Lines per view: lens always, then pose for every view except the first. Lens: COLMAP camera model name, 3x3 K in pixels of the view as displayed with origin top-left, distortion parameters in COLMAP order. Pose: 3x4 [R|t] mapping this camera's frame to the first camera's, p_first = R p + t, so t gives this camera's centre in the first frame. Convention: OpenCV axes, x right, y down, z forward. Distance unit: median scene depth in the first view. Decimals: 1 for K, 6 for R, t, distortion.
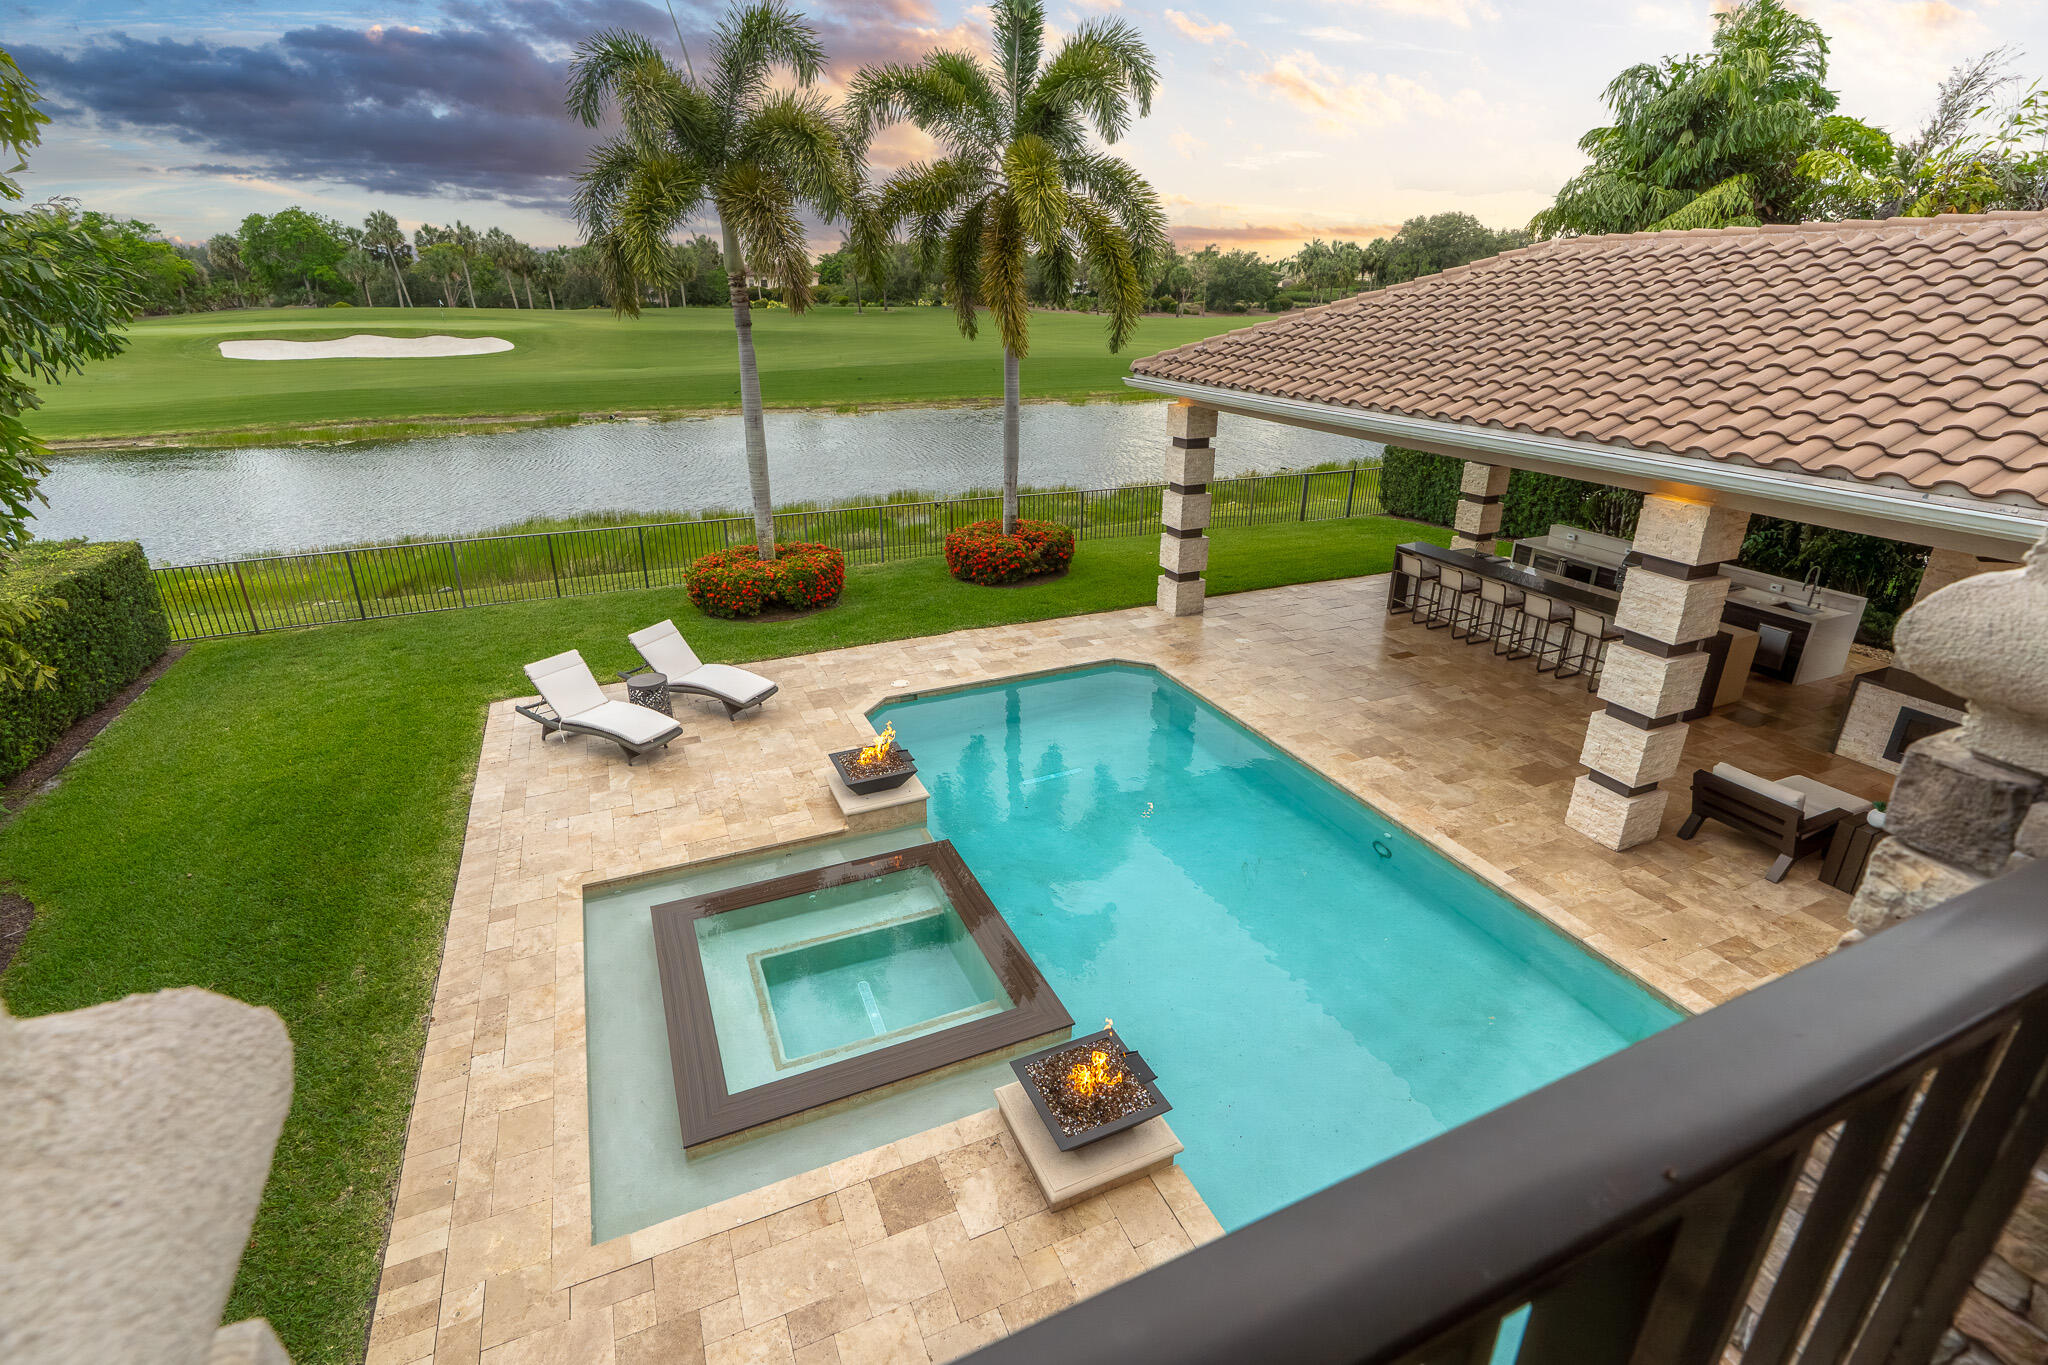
lens RADIAL K [[930.6, 0, 1026.1], [0, 930.6, 670.4], [0, 0, 1]] dist [-0.003519, 0.001407]
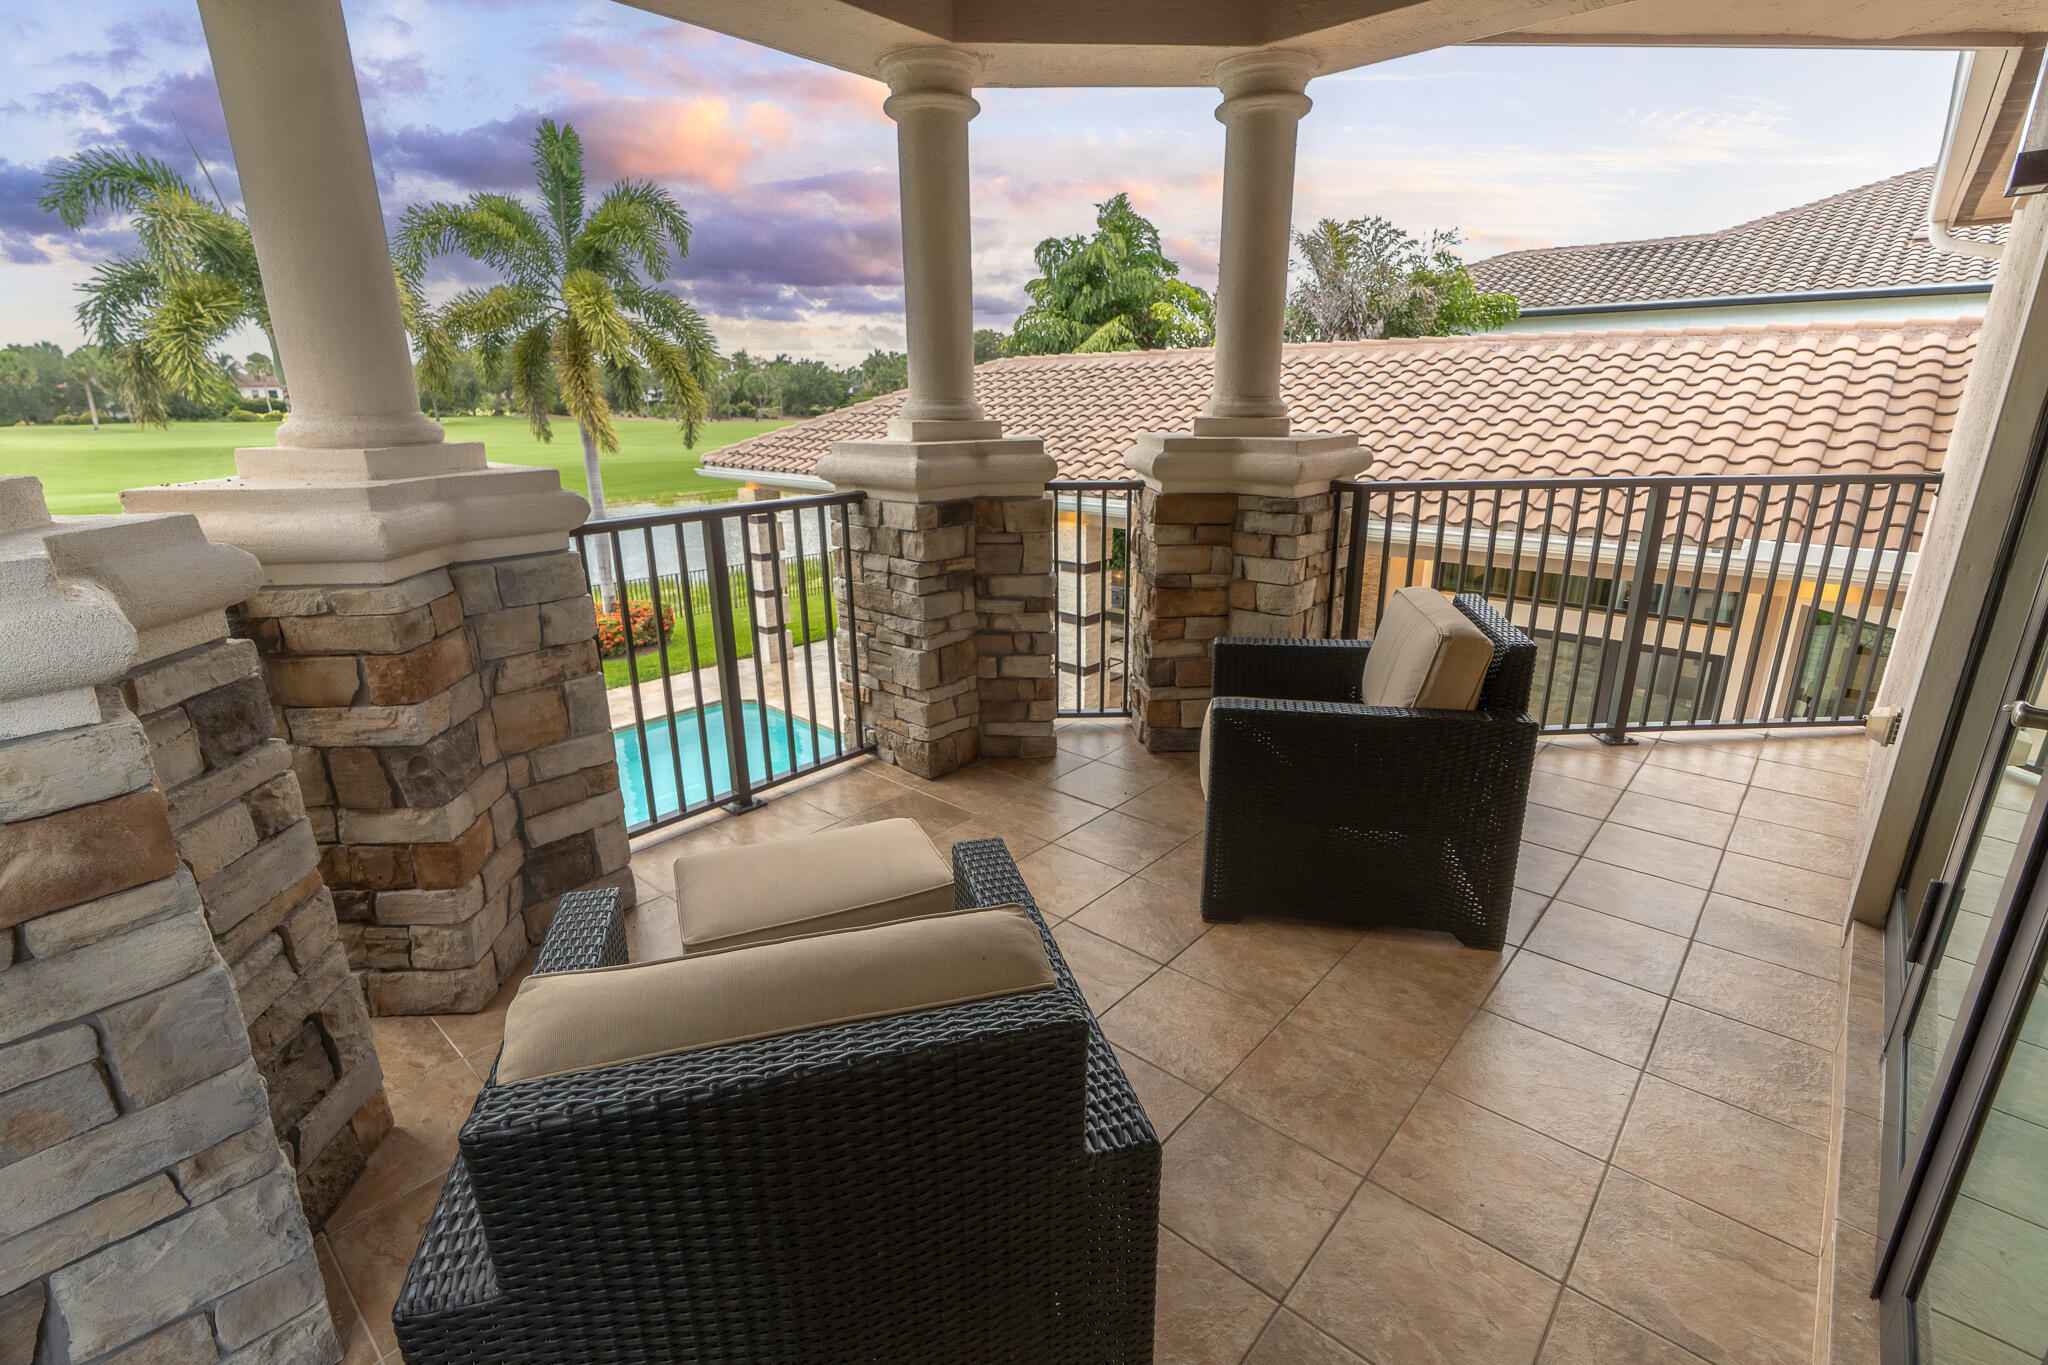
lens RADIAL K [[930.6, 0, 1014.9], [0, 930.6, 685.8], [0, 0, 1]] dist [-0.003519, 0.001407]
pose [[0.918335, -0.127053, 0.374858, -0.002355], [0.158712, 0.985809, -0.054689, 0.085117], [-0.362590, 0.109717, 0.925468, -0.211017]]
